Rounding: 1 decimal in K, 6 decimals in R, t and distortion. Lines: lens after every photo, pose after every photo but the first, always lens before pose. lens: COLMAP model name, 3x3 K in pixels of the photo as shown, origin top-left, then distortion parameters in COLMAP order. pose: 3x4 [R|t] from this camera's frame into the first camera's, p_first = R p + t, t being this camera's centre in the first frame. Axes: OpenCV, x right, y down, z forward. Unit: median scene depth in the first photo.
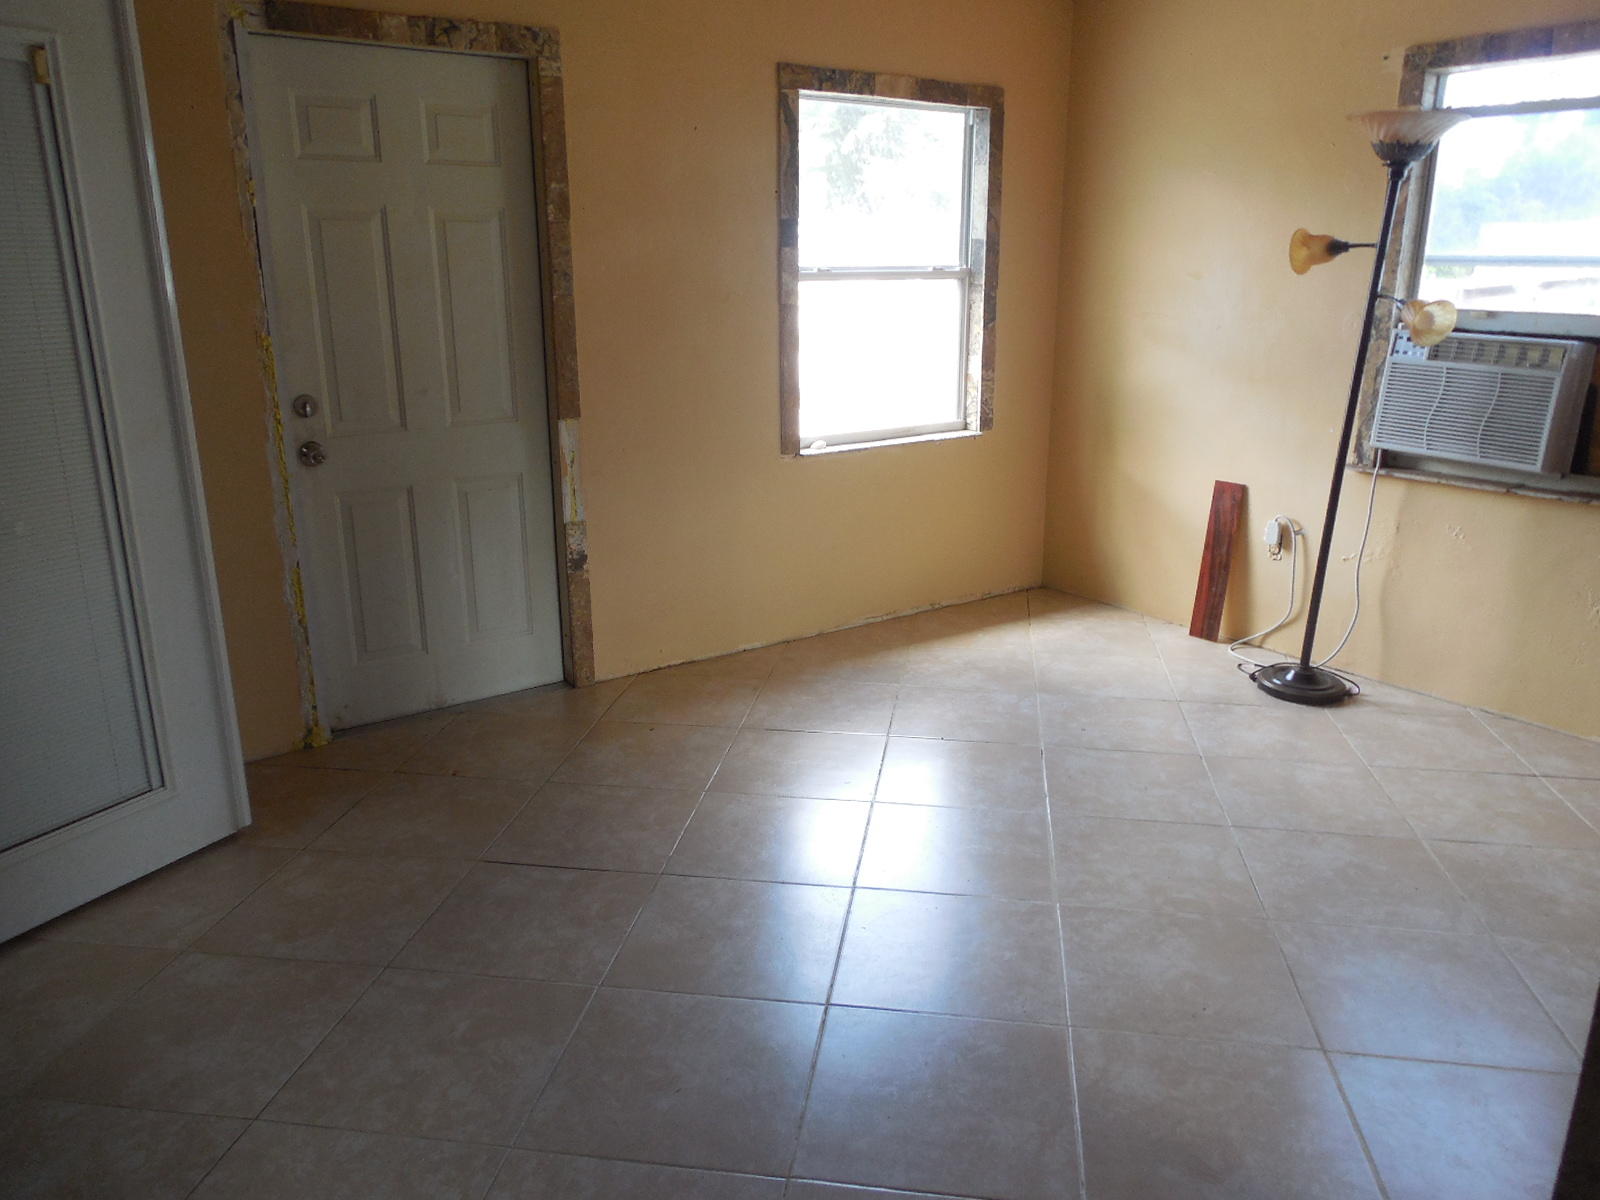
lens RADIAL K [[1227.5, 0, 800.0], [0, 1227.5, 600.0], [0, 0, 1]] dist [-0.006009, -0.001250]
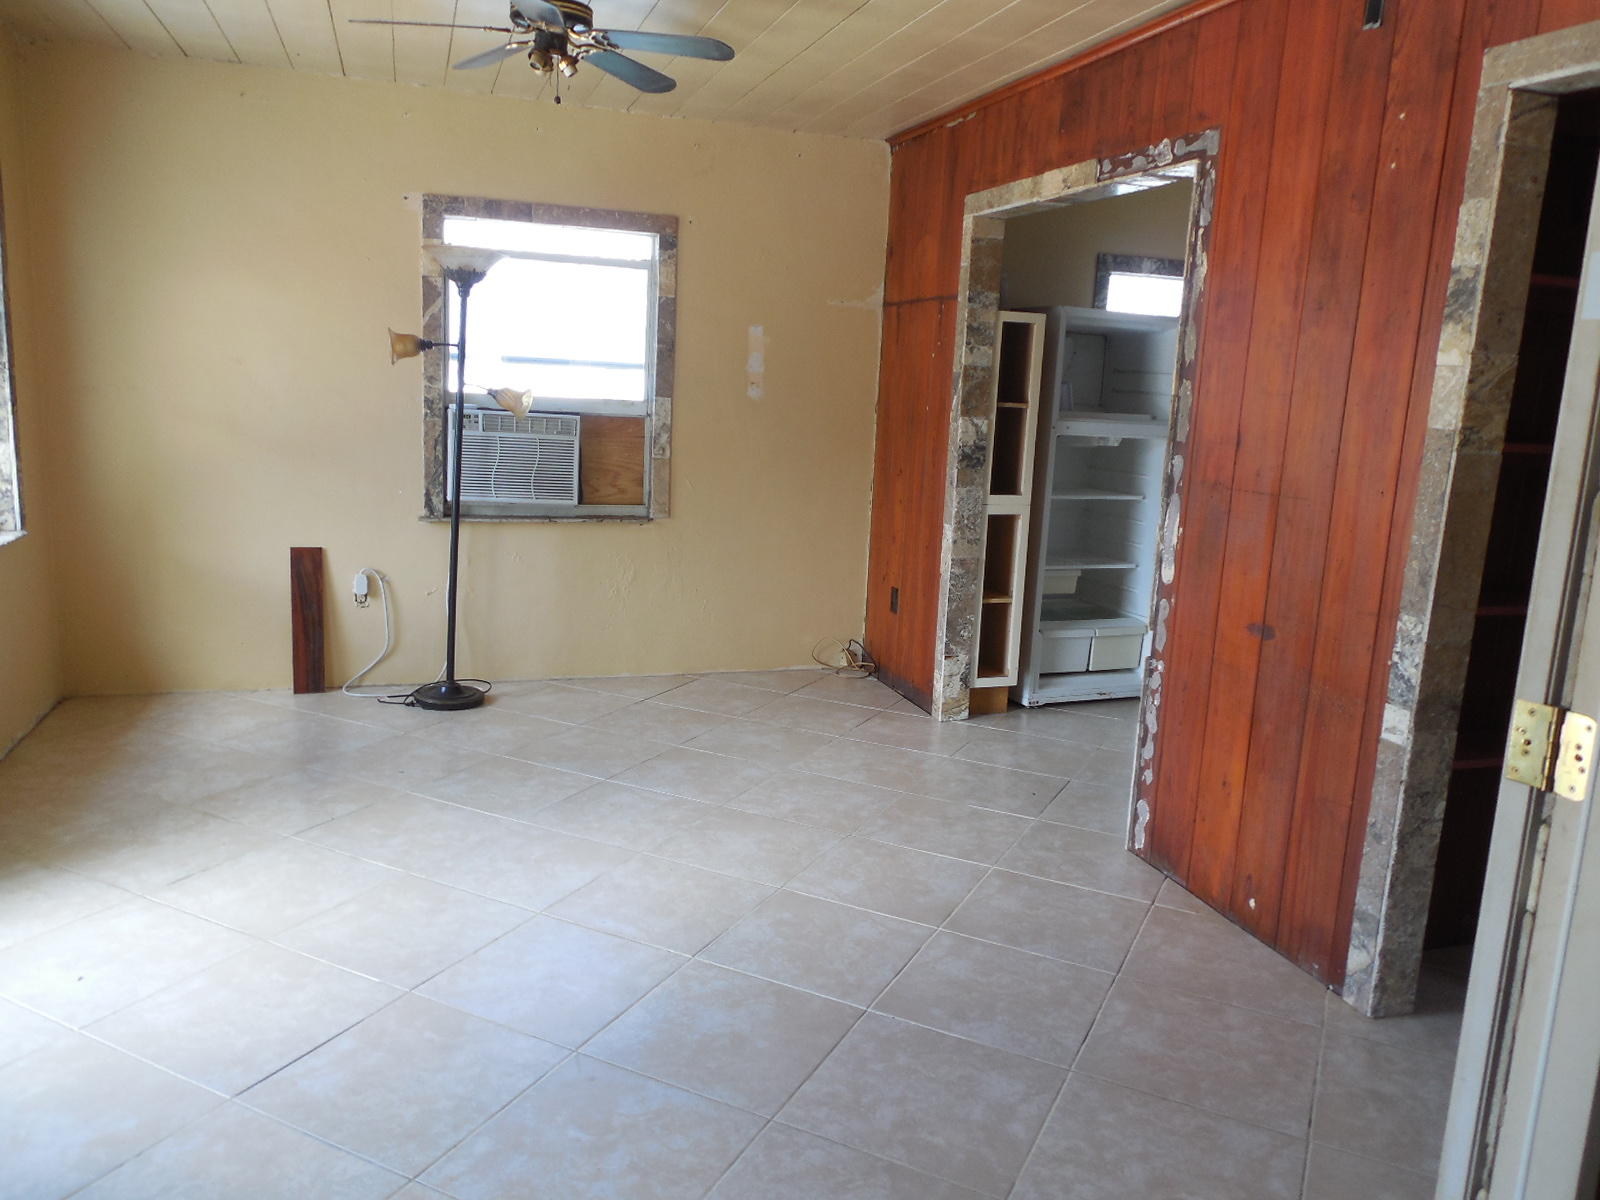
lens RADIAL K [[1227.5, 0, 800.0], [0, 1227.5, 600.0], [0, 0, 1]] dist [-0.006009, -0.001250]
pose [[0.289019, -0.157691, 0.944247, -0.667619], [0.211007, 0.972576, 0.097836, -0.074694], [-0.933779, 0.170966, 0.314367, 0.286746]]
